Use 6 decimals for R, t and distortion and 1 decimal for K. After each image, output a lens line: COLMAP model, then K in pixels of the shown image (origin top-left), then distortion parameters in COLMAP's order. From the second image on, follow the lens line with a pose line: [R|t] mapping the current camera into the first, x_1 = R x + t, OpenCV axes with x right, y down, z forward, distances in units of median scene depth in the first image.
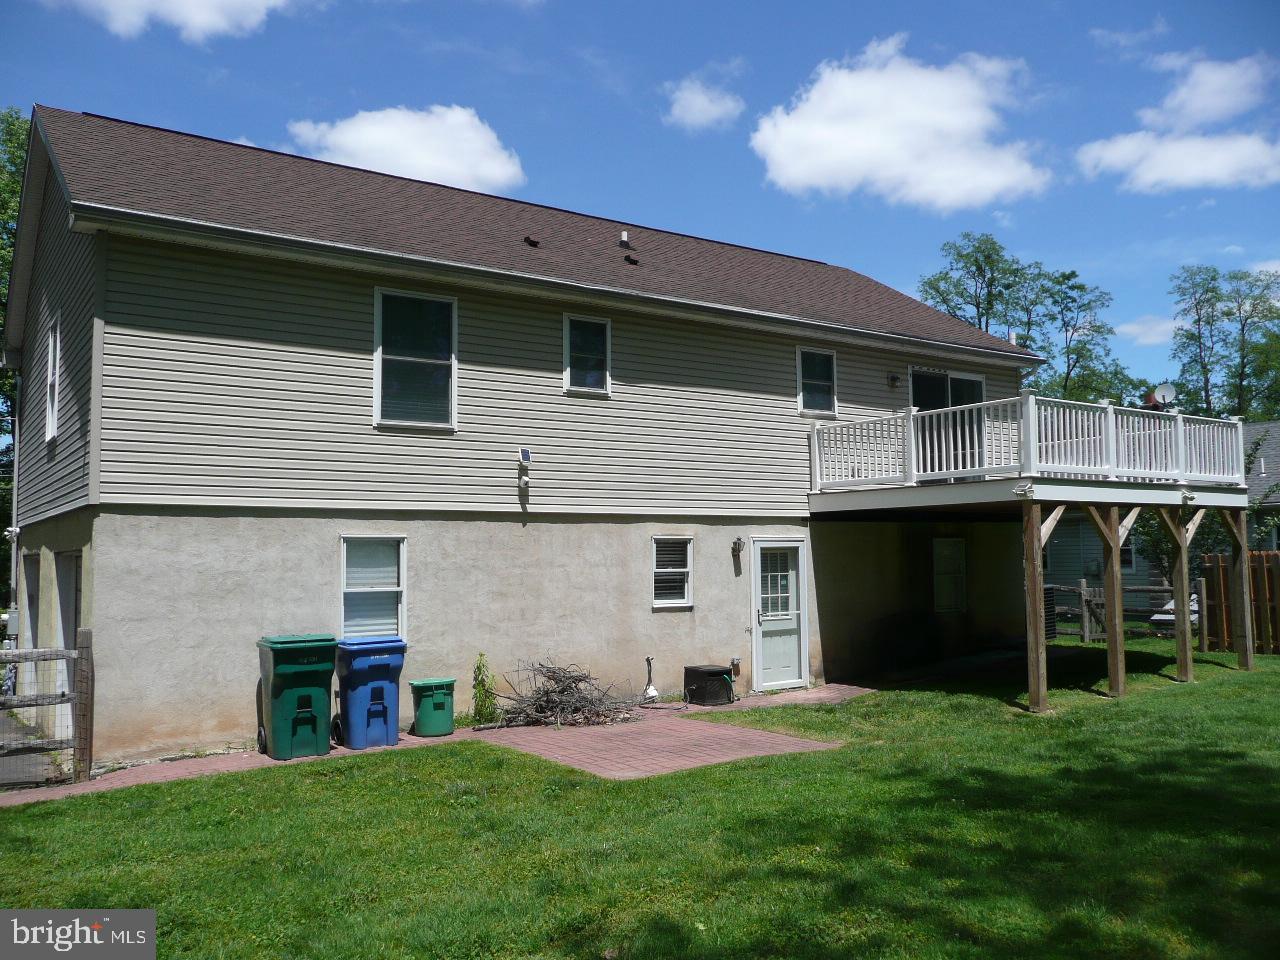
lens RADIAL K [[1058.5, 0, 640.0], [0, 1058.5, 480.0], [0, 0, 1]] dist [-0.035409, 0.018177]
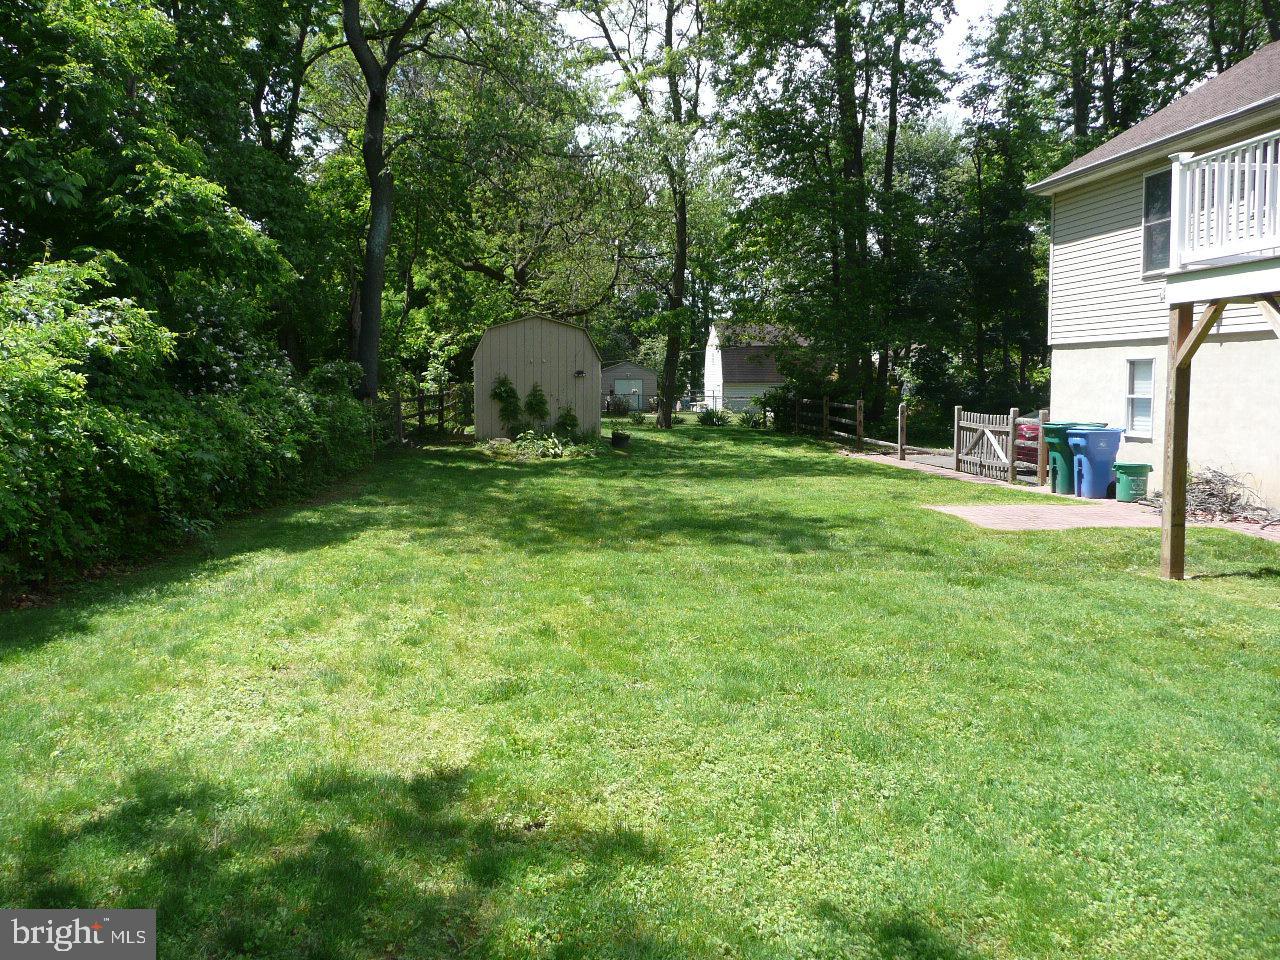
lens RADIAL K [[1058.5, 0, 640.0], [0, 1058.5, 480.0], [0, 0, 1]] dist [-0.035409, 0.018177]
pose [[-0.466185, 0.098560, -0.879180, 1.149708], [0.081685, 0.994325, 0.068154, 0.057634], [0.880908, -0.040043, -0.471590, 0.945738]]
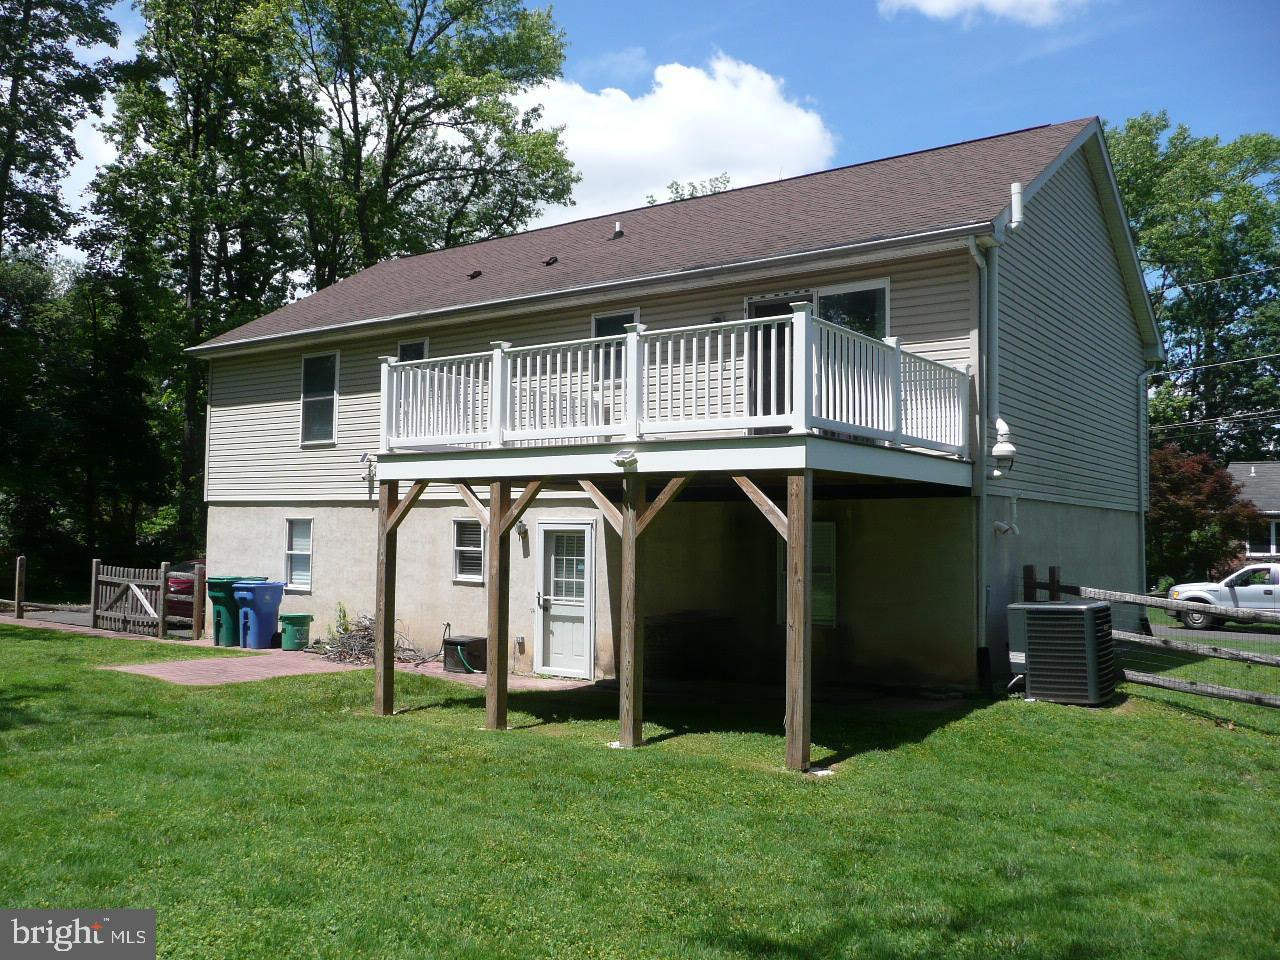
lens RADIAL K [[1058.5, 0, 640.0], [0, 1058.5, 480.0], [0, 0, 1]] dist [-0.035409, 0.018177]
pose [[0.336916, -0.030742, -0.941033, 1.213393], [0.051000, 0.998595, -0.014363, 0.040222], [0.940152, -0.043153, 0.338011, 0.842732]]
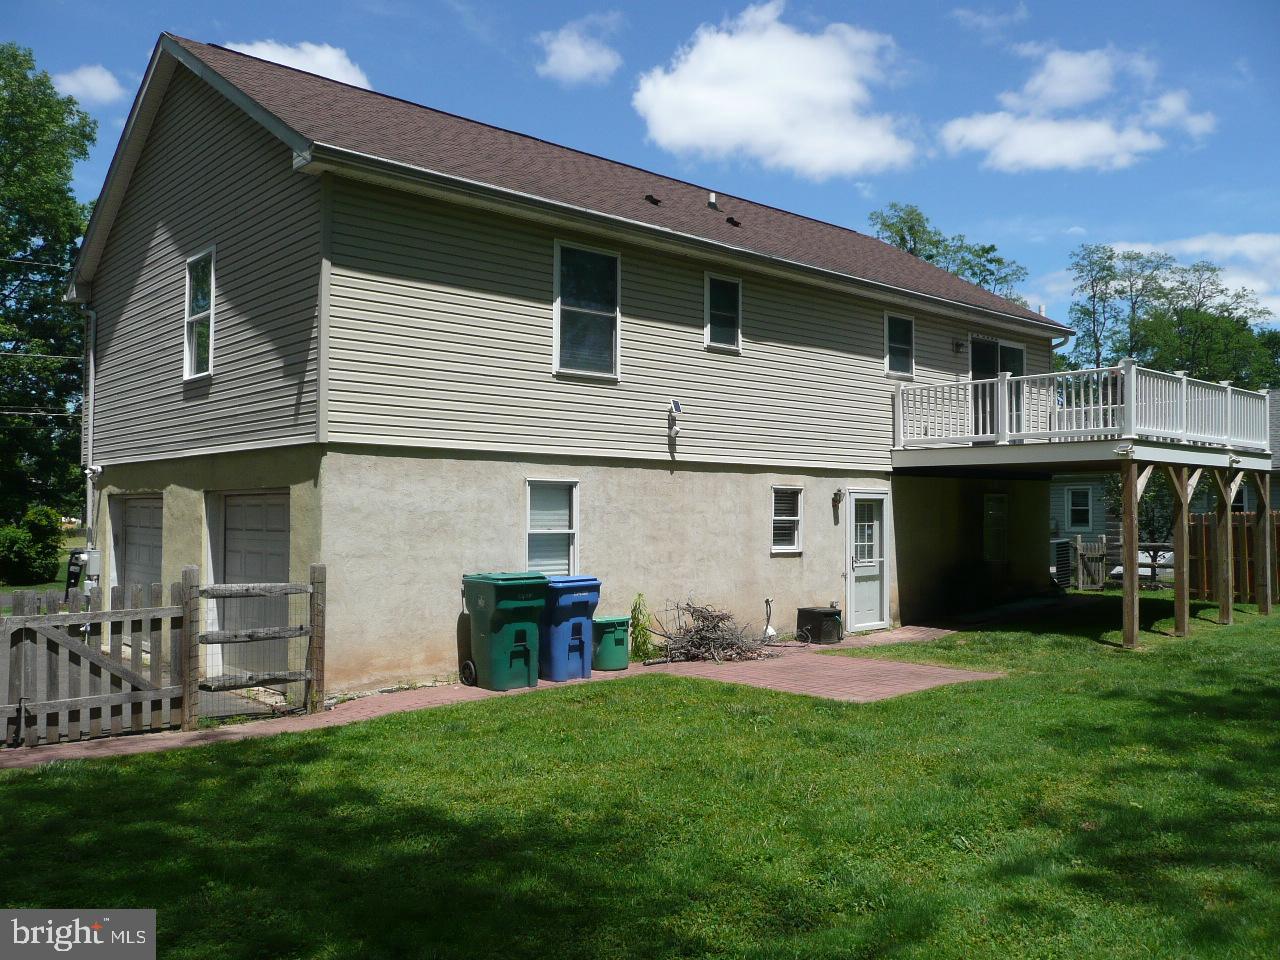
lens RADIAL K [[1058.5, 0, 640.0], [0, 1058.5, 480.0], [0, 0, 1]] dist [-0.035409, 0.018177]
pose [[0.992921, 0.019116, 0.117232, -0.256259], [-0.023886, 0.998937, 0.039418, 0.008759], [-0.116354, -0.041939, 0.992322, -0.040896]]
